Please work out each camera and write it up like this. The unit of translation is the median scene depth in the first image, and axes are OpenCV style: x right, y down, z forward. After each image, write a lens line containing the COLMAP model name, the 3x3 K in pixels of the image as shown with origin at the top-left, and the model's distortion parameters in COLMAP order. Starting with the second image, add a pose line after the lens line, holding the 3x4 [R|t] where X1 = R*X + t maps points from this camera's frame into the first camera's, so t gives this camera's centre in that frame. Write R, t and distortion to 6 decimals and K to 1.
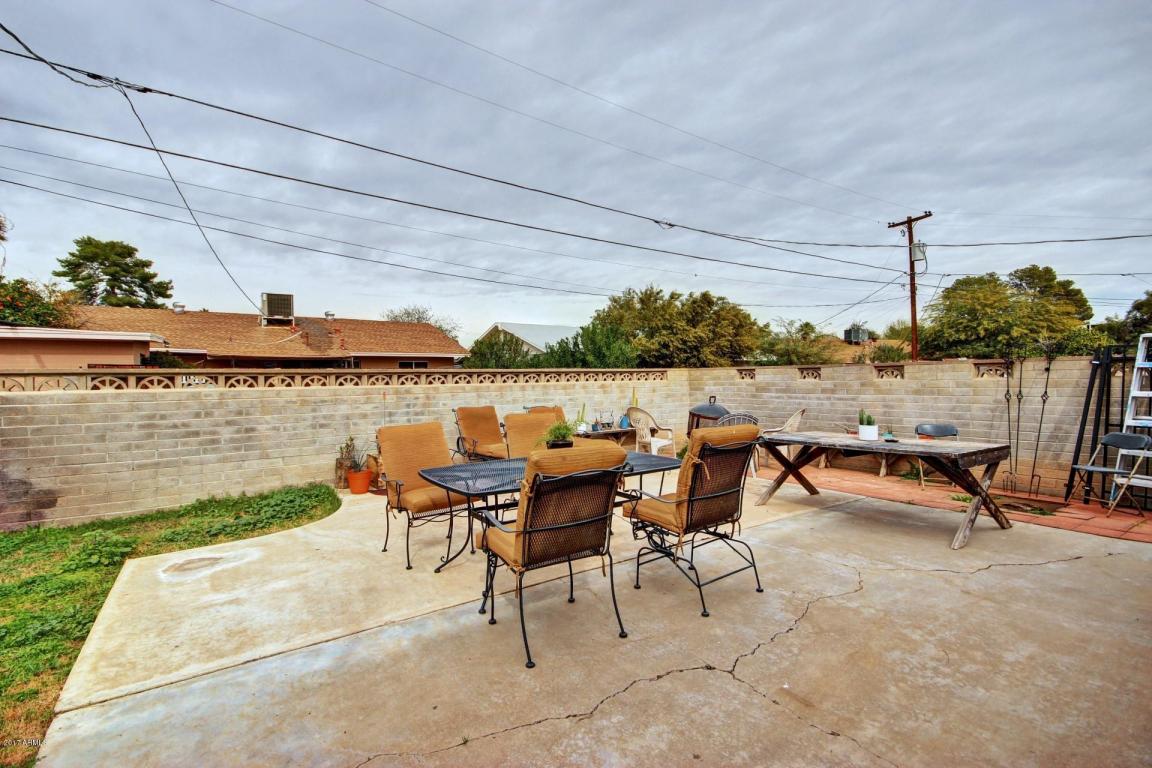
lens RADIAL K [[538.0, 0, 577.1], [0, 538.0, 380.5], [0, 0, 1]] dist [0.002628, -0.002729]
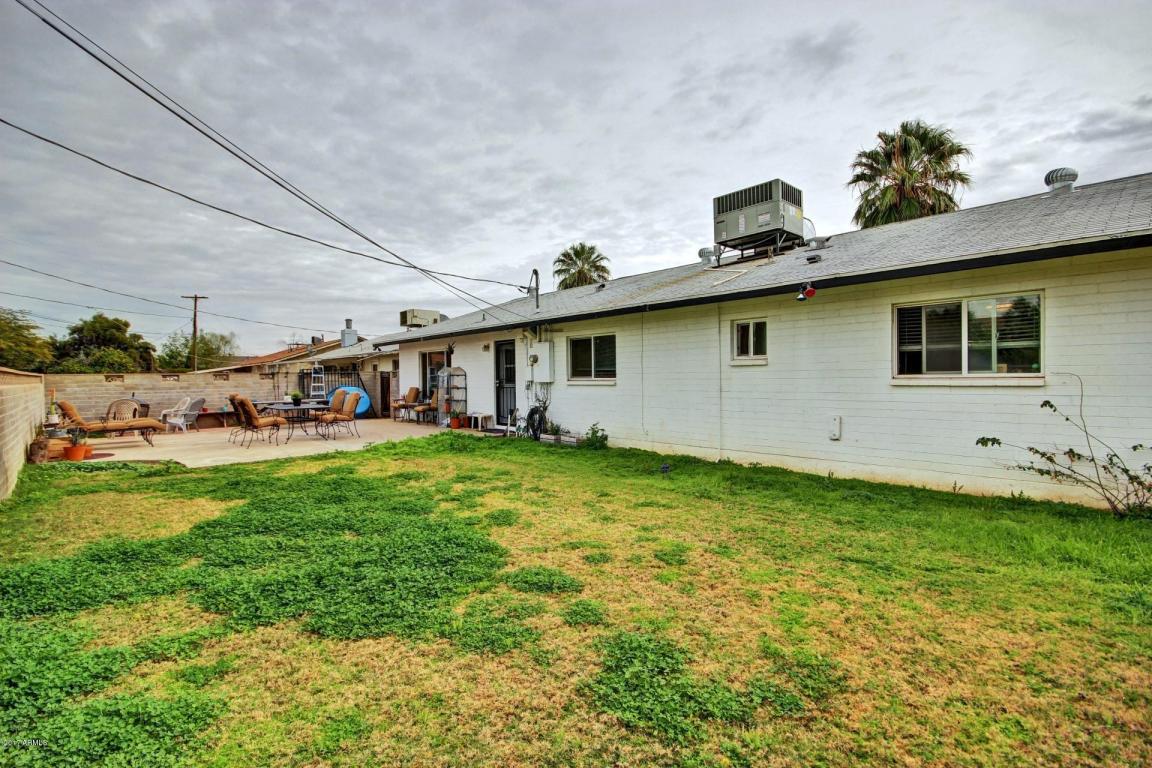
lens RADIAL K [[526.5, 0, 584.1], [0, 526.5, 377.2], [0, 0, 1]] dist [0.001597, -0.005480]
pose [[-0.132401, 0.013789, 0.991100, -1.628846], [0.016214, 0.999800, -0.011744, 0.028736], [-0.991064, 0.014514, -0.132598, -0.104790]]
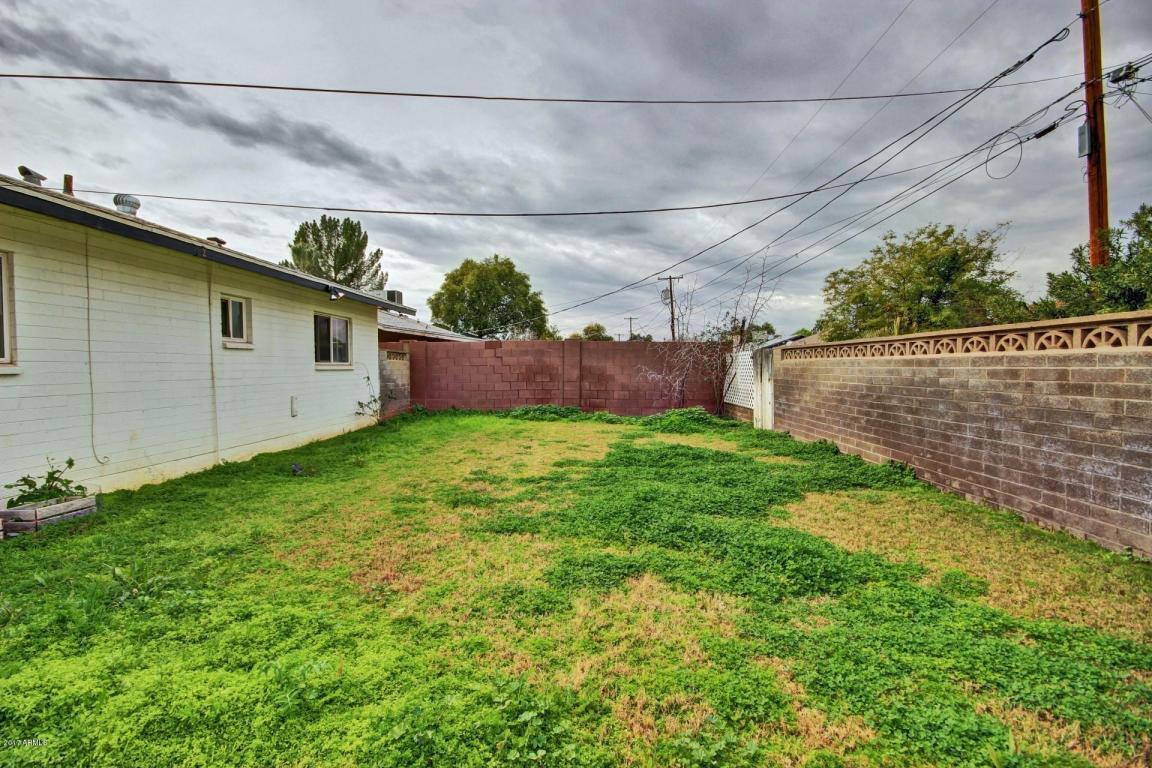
lens RADIAL K [[526.5, 0, 569.3], [0, 526.5, 383.0], [0, 0, 1]] dist [0.001597, -0.005480]
pose [[-0.617906, 0.035805, -0.785436, -0.244417], [0.007107, 0.999176, 0.039958, 0.025267], [0.786220, 0.019108, -0.617652, 0.473988]]
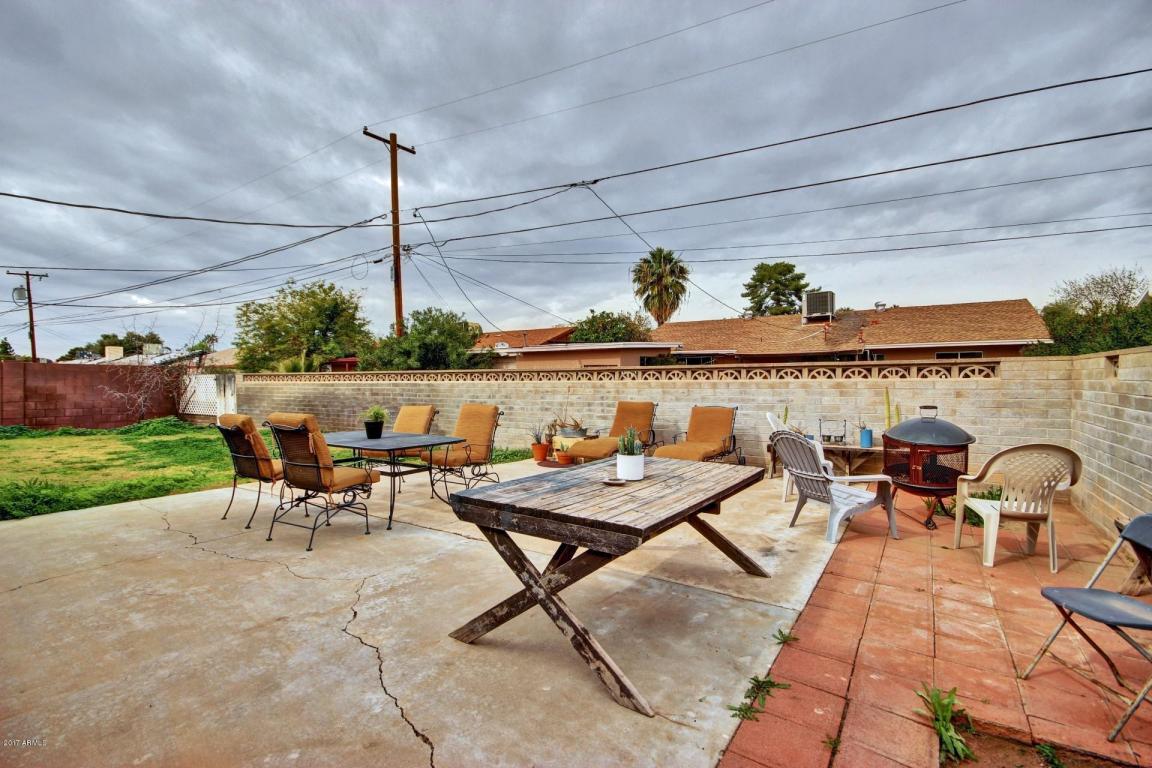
lens RADIAL K [[538.0, 0, 559.2], [0, 538.0, 385.4], [0, 0, 1]] dist [0.002628, -0.002729]
pose [[0.350297, 0.020000, -0.936425, 0.758819], [-0.000715, 0.999777, 0.021086, -0.005822], [0.936638, -0.006717, 0.350233, 0.497340]]
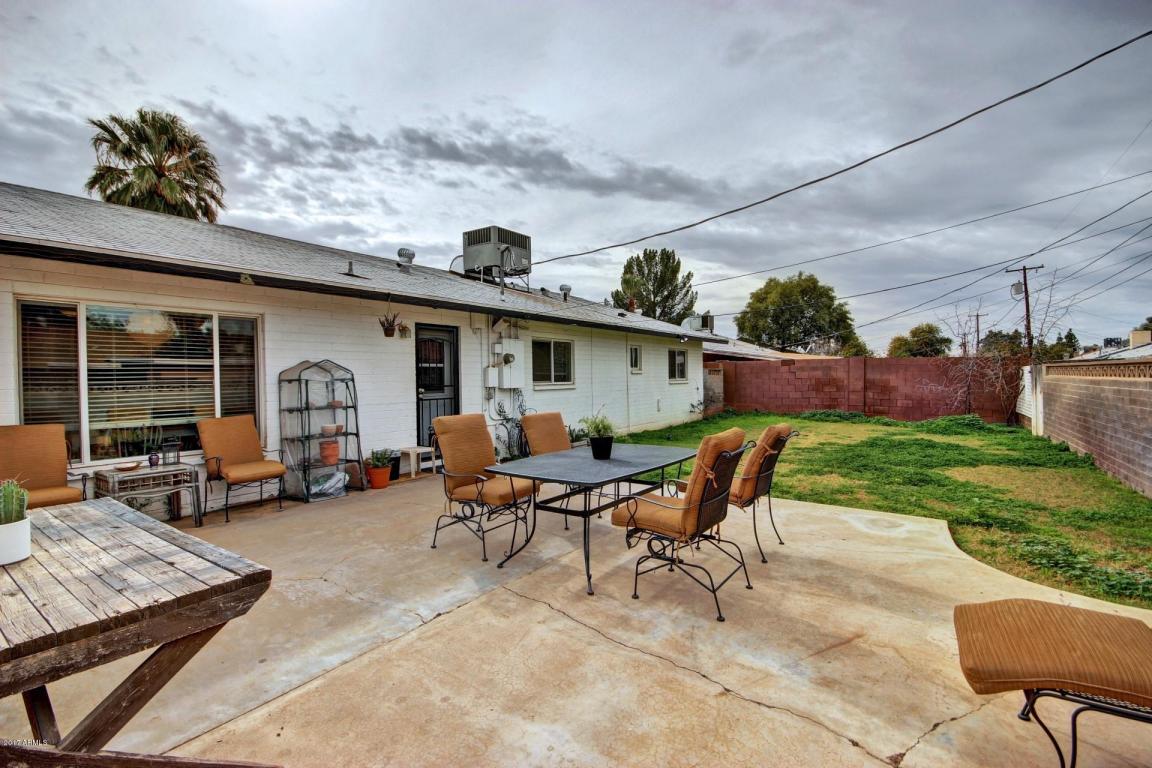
lens RADIAL K [[526.5, 0, 568.1], [0, 526.5, 391.7], [0, 0, 1]] dist [0.001597, -0.005480]
pose [[-0.941971, 0.031156, -0.334244, 0.199913], [0.020437, 0.999159, 0.035539, -0.009546], [0.335070, 0.026646, -0.941816, 1.030585]]
